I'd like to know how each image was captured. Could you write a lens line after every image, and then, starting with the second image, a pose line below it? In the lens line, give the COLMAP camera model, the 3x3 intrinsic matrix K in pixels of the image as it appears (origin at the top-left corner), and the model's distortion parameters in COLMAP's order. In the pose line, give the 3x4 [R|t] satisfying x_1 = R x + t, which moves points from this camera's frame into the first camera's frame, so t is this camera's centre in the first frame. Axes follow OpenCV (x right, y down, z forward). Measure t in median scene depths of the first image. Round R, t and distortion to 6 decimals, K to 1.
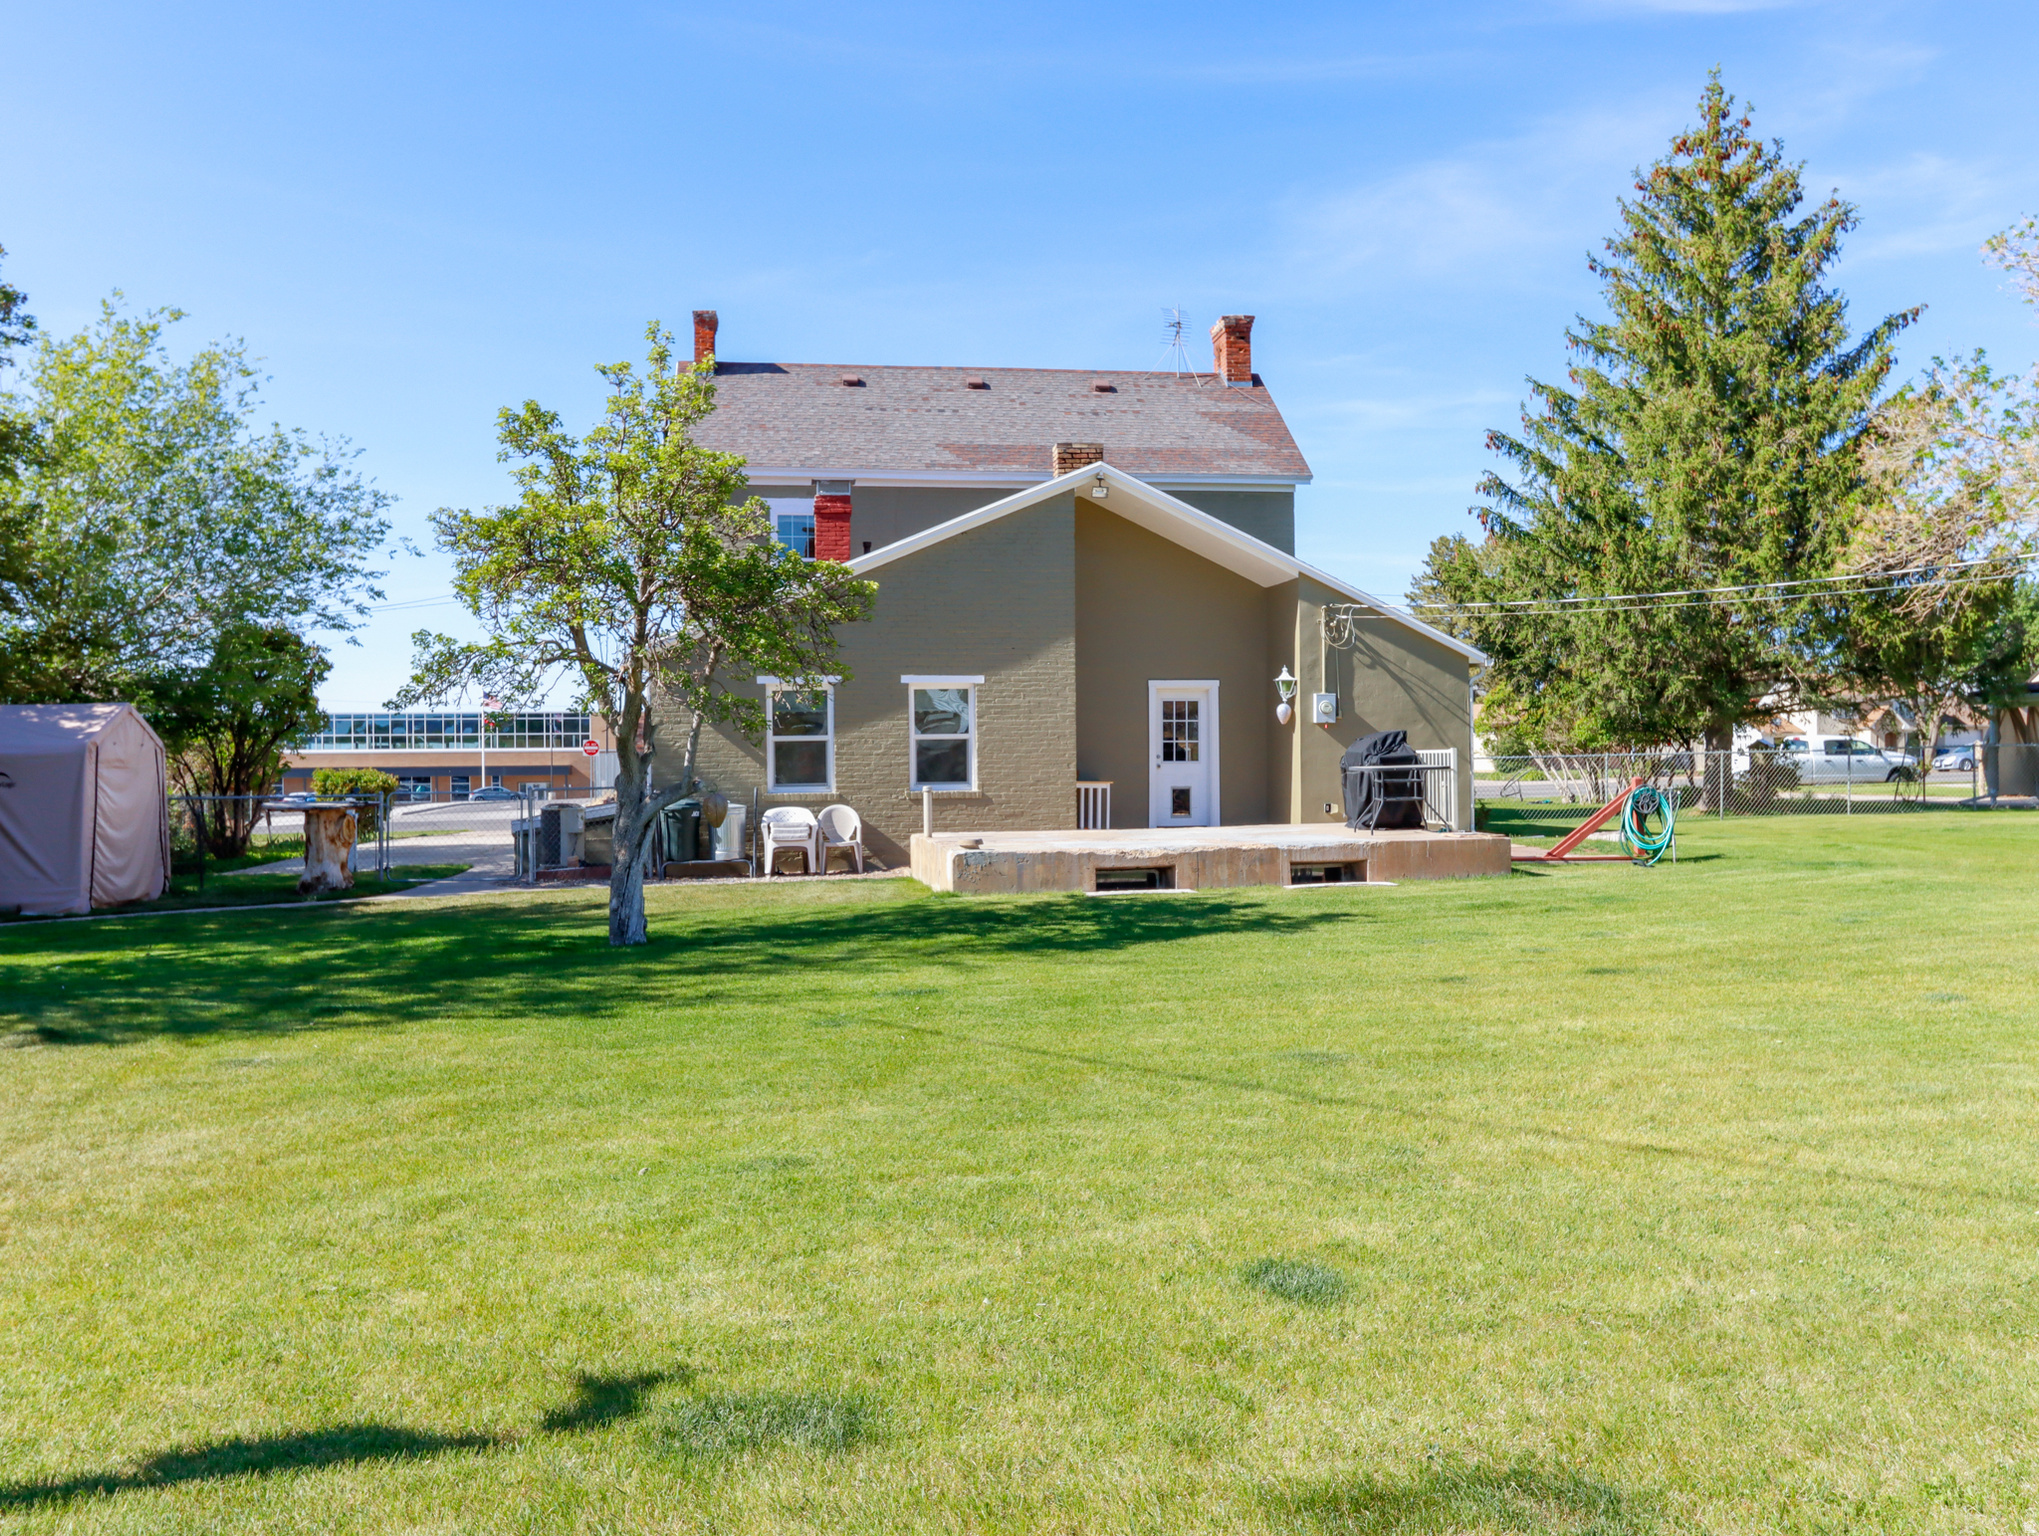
lens RADIAL K [[1748.7, 0, 1019.4], [0, 1748.7, 767.9], [0, 0, 1]] dist [-0.003876, 0.013676]
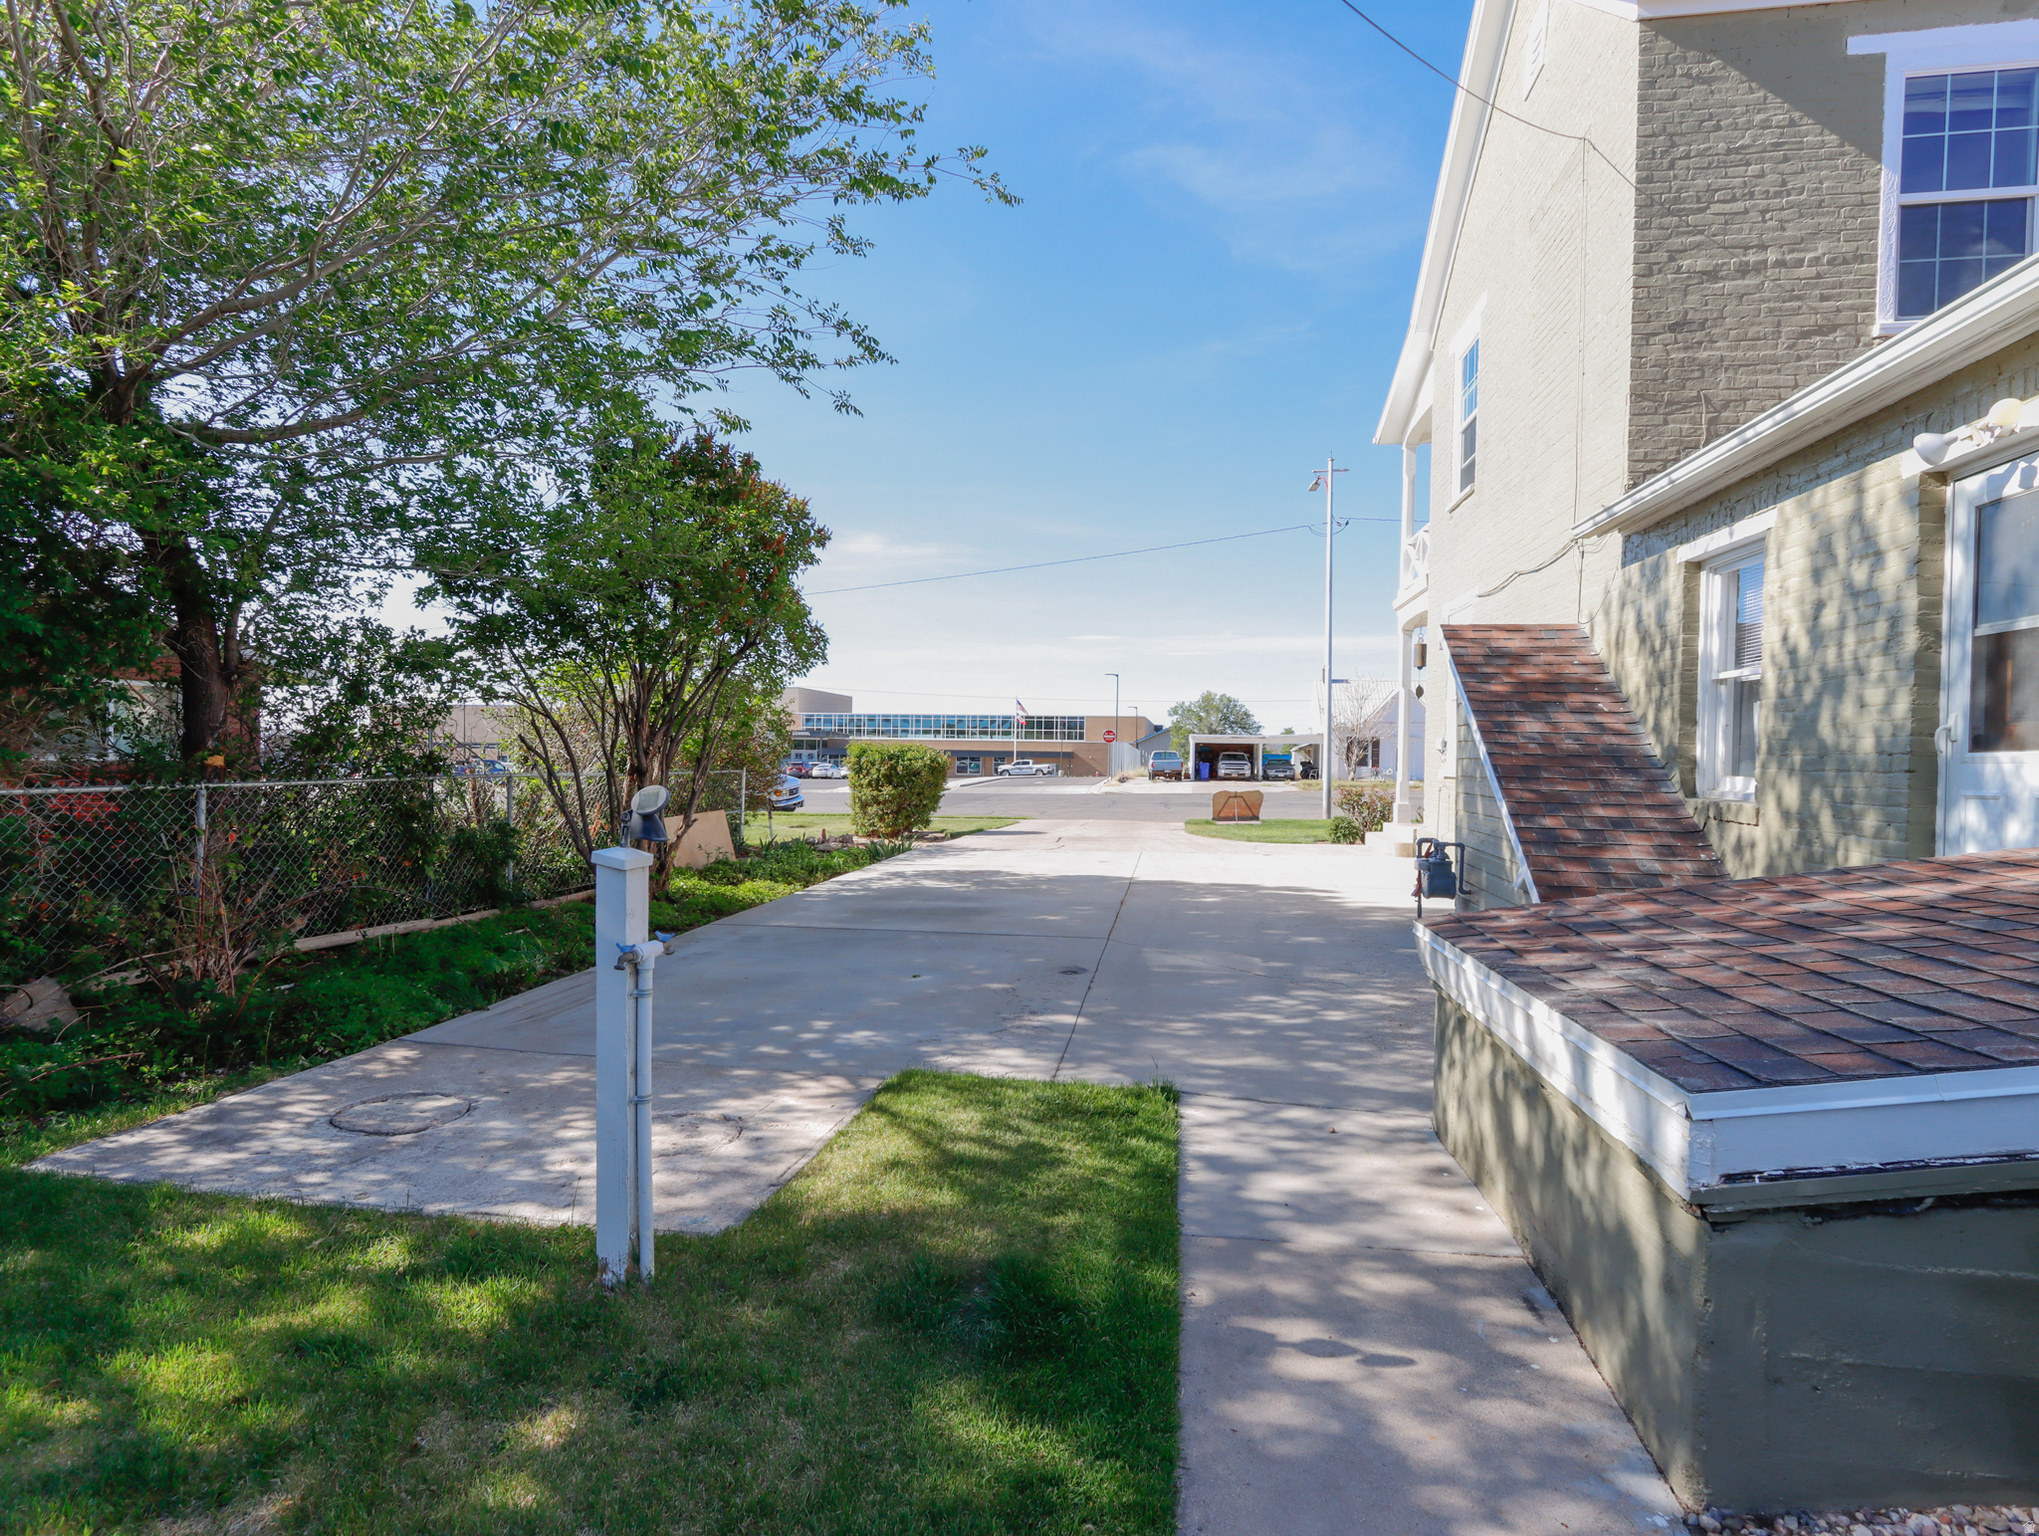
lens RADIAL K [[1058.4, 0, 1018.6], [0, 1058.4, 769.0], [0, 0, 1]] dist [0.001522, 0.000259]
pose [[0.958718, 0.026155, -0.283152, -0.047962], [-0.022731, 0.999623, 0.015372, 0.000461], [0.283447, -0.008301, 0.958952, 0.137845]]
